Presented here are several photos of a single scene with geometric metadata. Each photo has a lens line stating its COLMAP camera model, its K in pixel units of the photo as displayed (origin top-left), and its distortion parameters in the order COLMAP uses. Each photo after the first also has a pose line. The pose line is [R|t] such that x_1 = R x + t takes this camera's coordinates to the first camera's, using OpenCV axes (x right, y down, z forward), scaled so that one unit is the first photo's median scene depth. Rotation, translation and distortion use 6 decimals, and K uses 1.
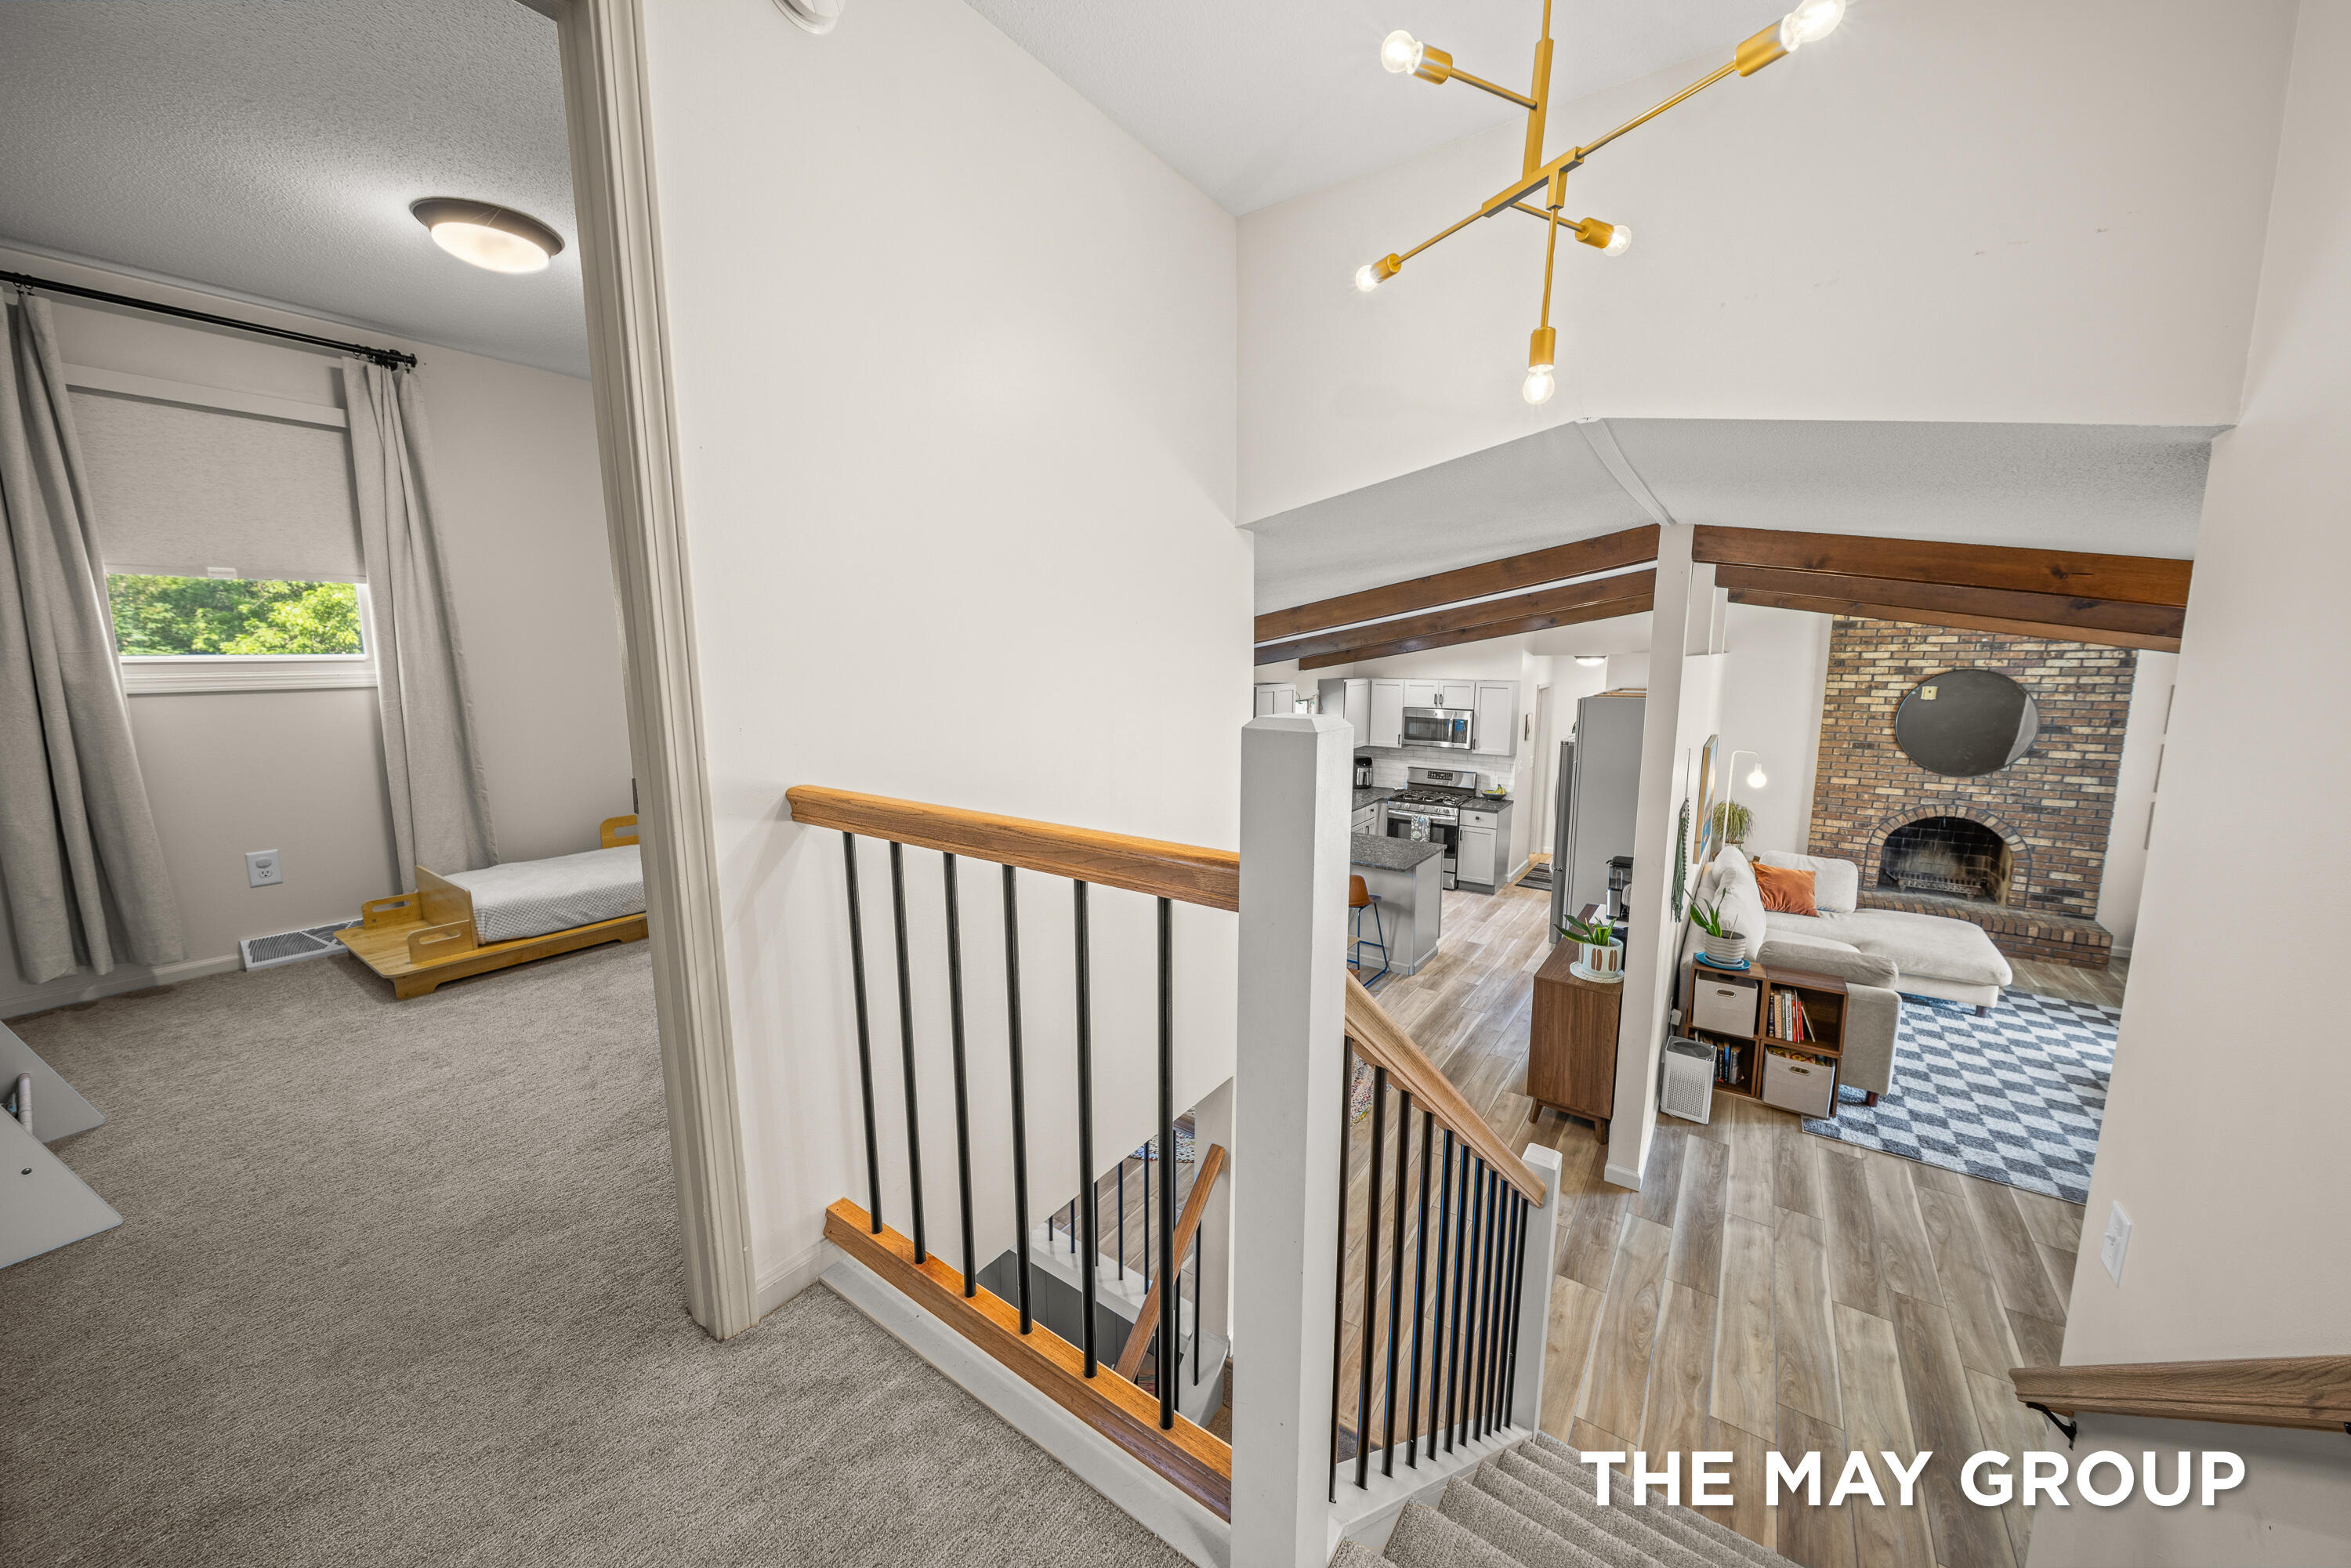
lens RADIAL K [[829.1, 0, 1174.4], [0, 829.1, 761.2], [0, 0, 1]] dist [-0.005037, -0.000282]
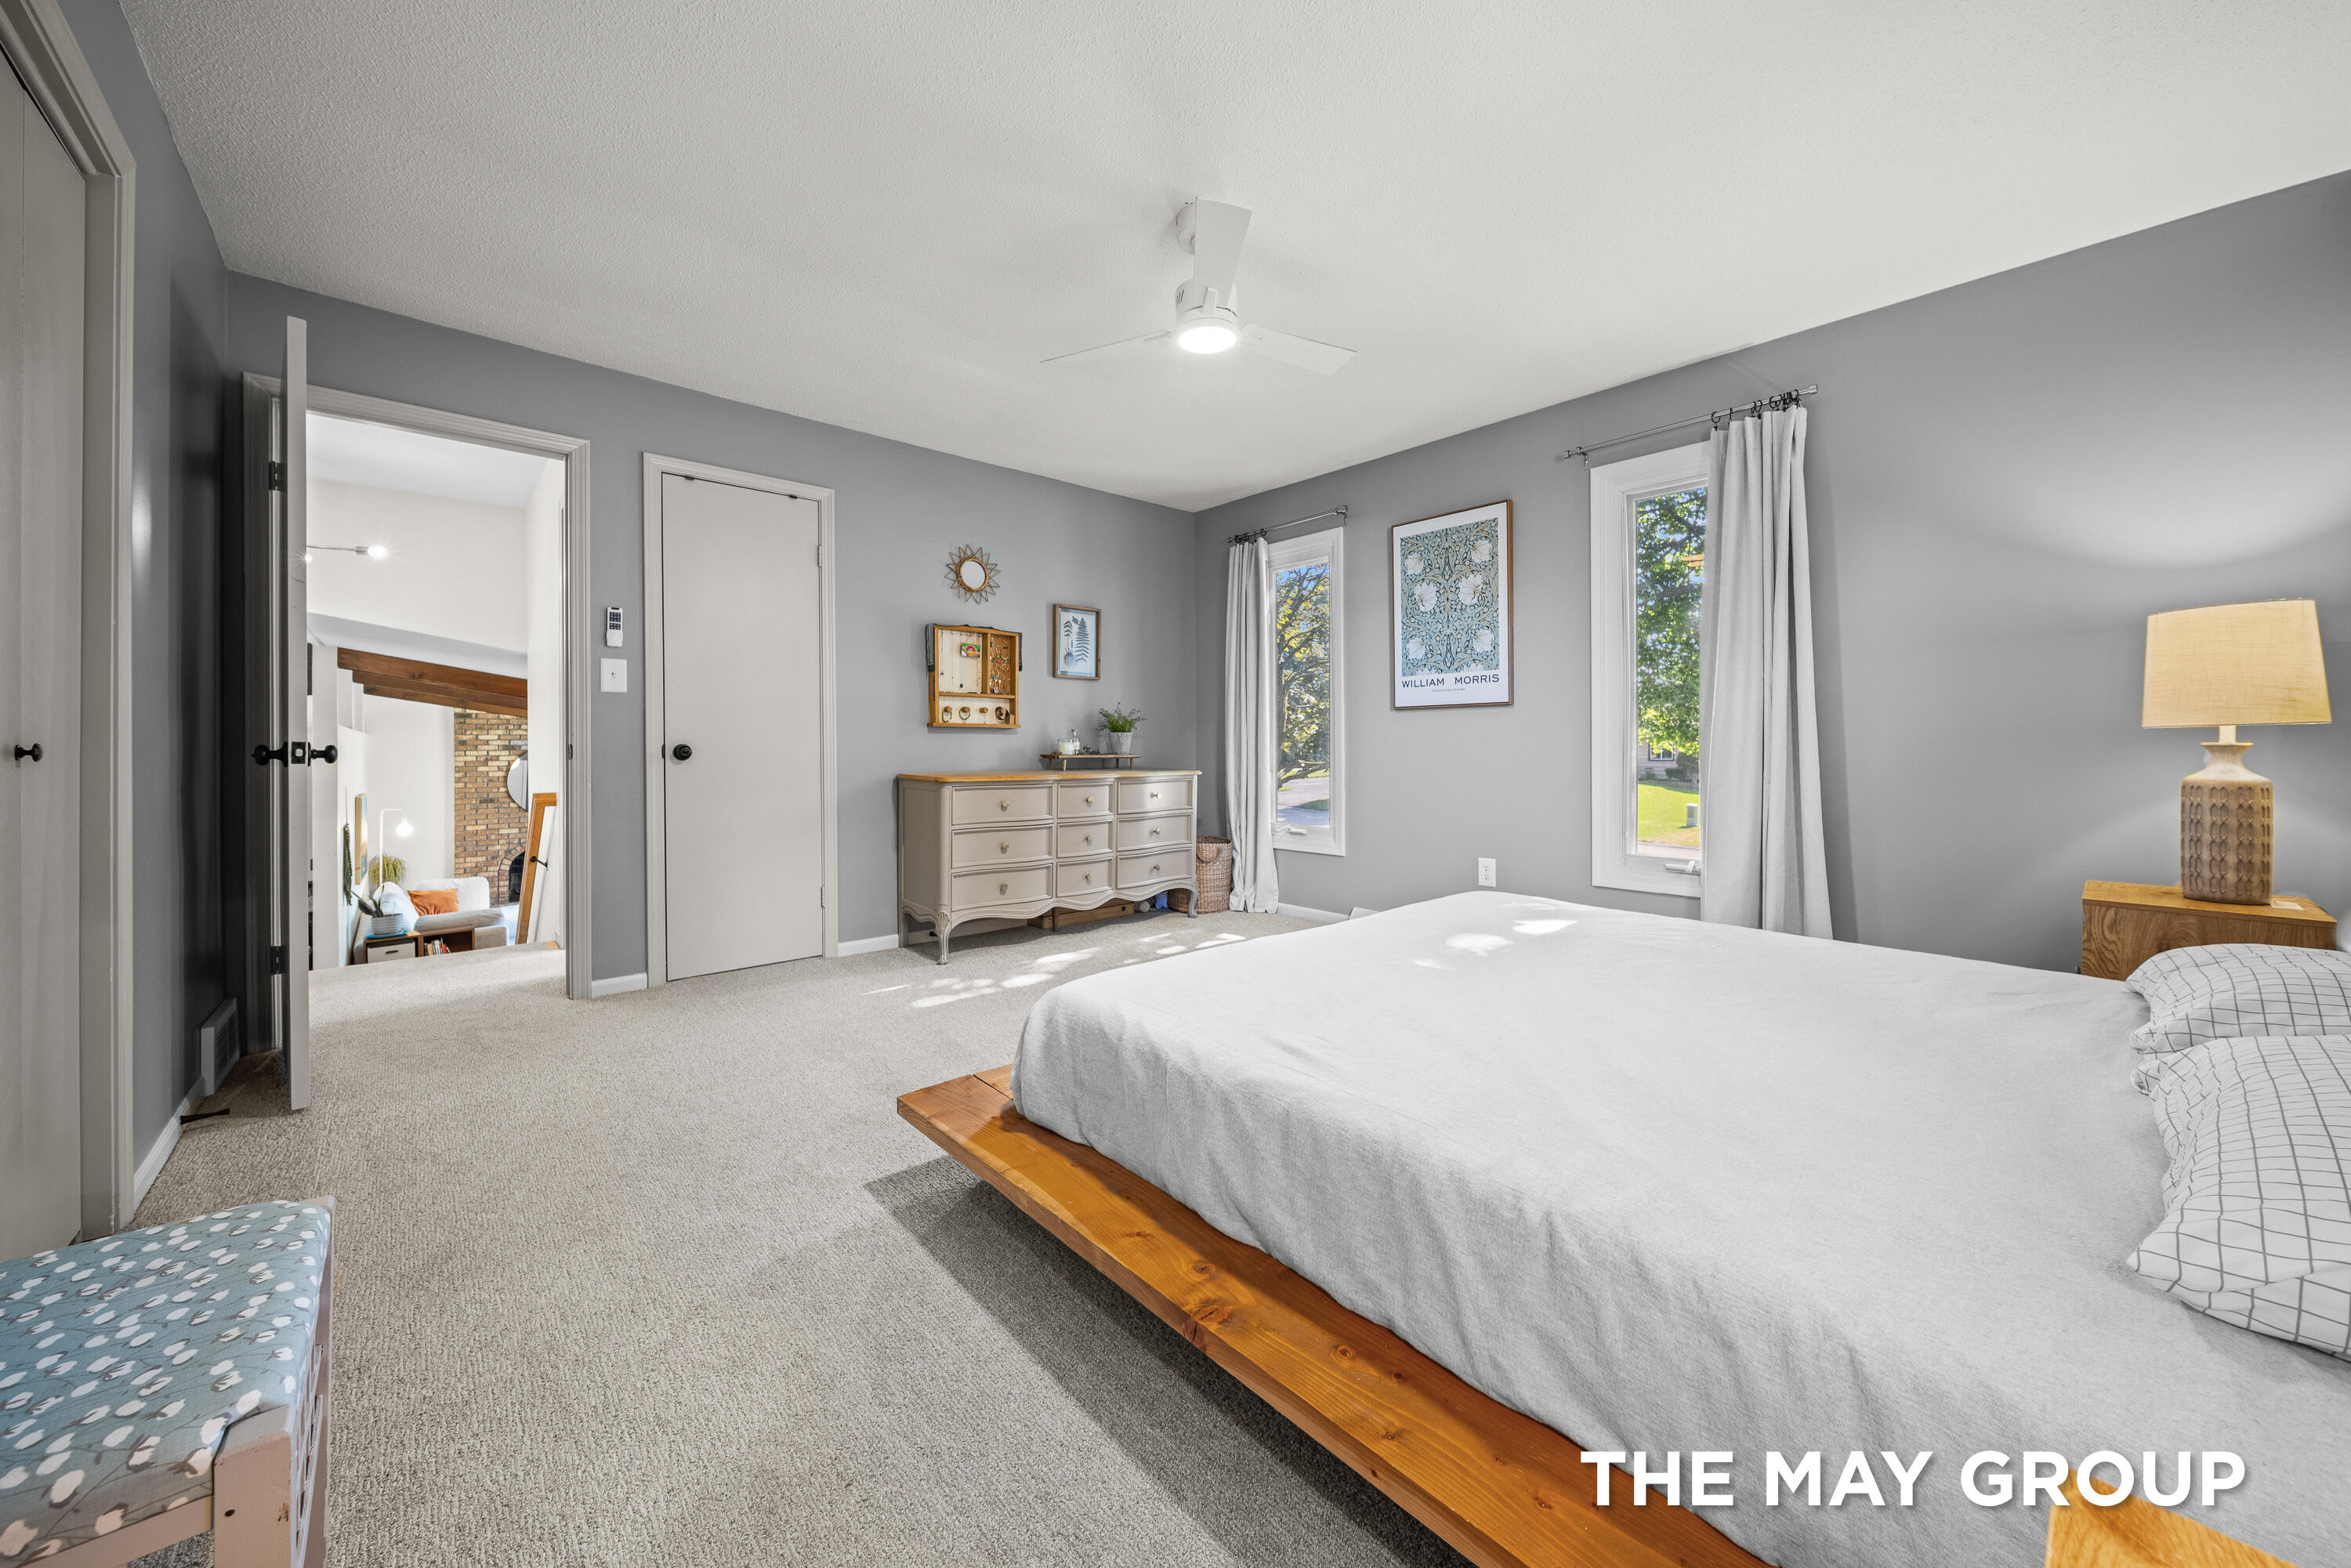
lens RADIAL K [[829.1, 0, 1174.4], [0, 829.1, 761.2], [0, 0, 1]] dist [-0.005037, -0.000282]
pose [[0.209305, -0.012222, 0.977774, -0.302722], [0.127500, 0.991727, -0.014897, 0.085954], [-0.969502, 0.127784, 0.209132, -0.448175]]
